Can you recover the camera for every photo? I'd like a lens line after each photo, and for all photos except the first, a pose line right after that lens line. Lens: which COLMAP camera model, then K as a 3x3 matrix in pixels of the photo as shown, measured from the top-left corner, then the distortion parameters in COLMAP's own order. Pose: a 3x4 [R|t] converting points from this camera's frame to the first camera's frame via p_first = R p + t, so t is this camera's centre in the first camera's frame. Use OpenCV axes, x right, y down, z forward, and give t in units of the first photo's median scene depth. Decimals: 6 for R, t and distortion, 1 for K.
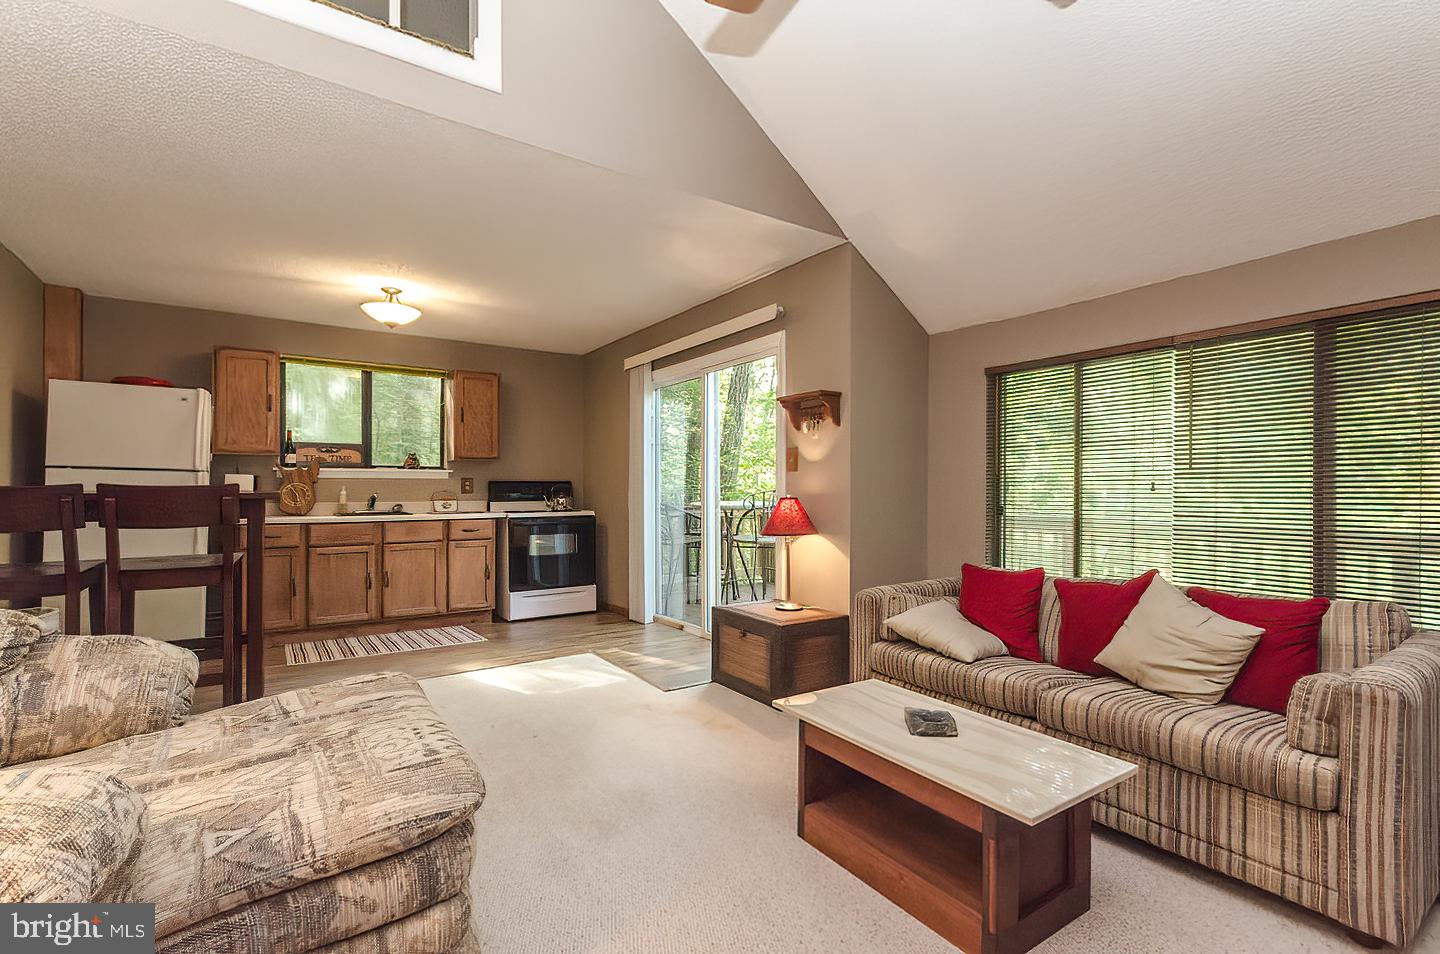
lens RADIAL K [[647.2, 0, 758.8], [0, 647.2, 486.8], [0, 0, 1]] dist [0.001650, 0.000284]
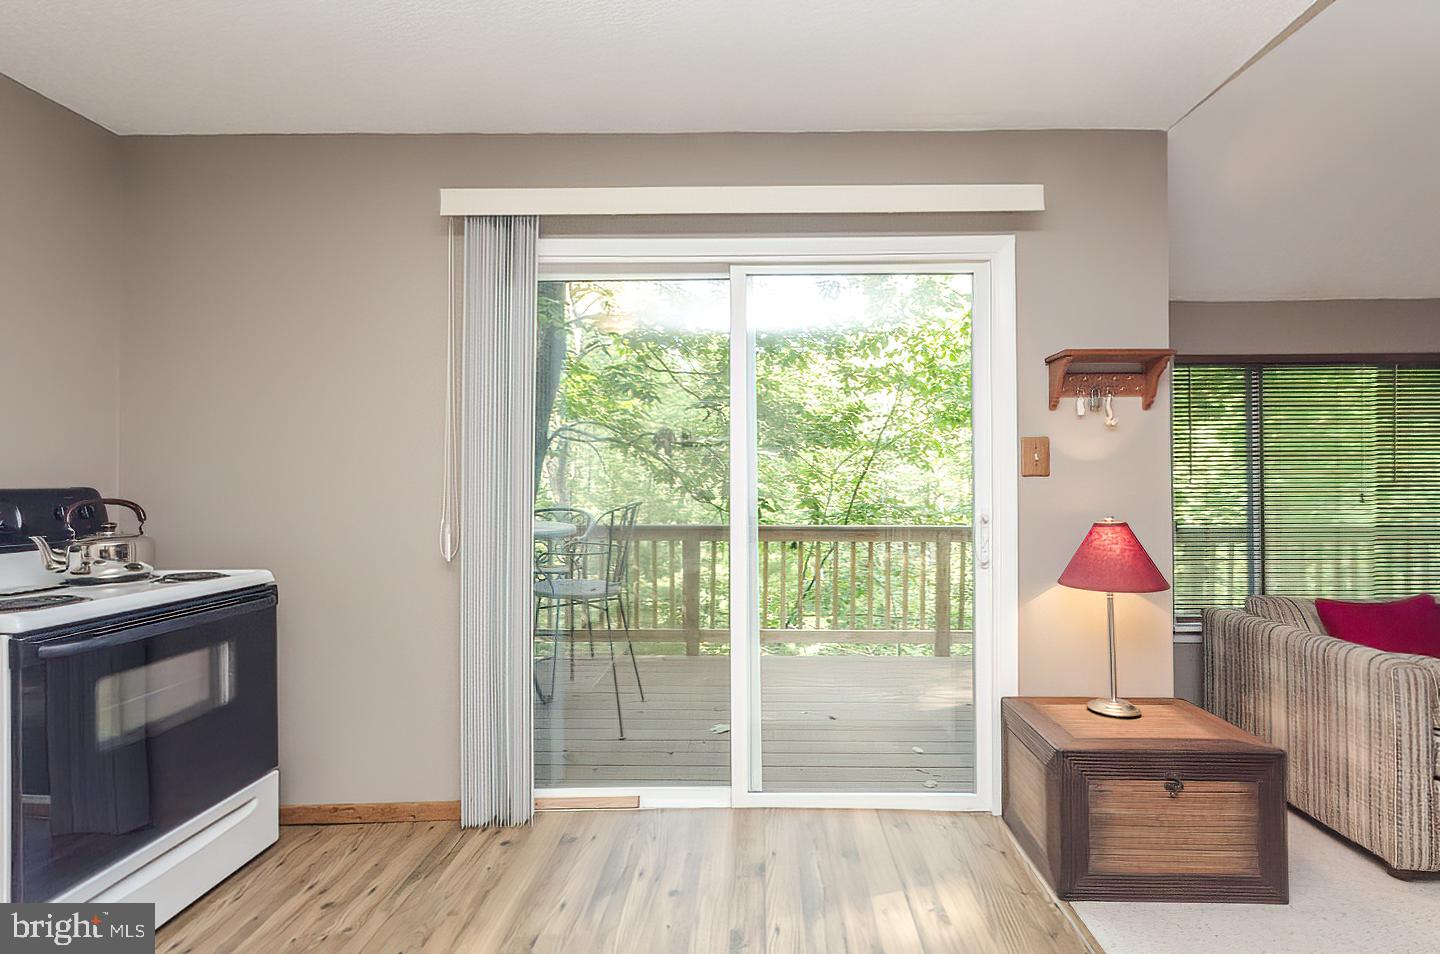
lens RADIAL K [[654.5, 0, 740.3], [0, 654.5, 483.7], [0, 0, 1]] dist [0.000382, 0.000012]
pose [[0.608958, 0.002307, 0.793199, -0.508578], [0.000504, 0.999994, -0.003296, -0.013179], [-0.793203, 0.002406, 0.608953, 0.733310]]
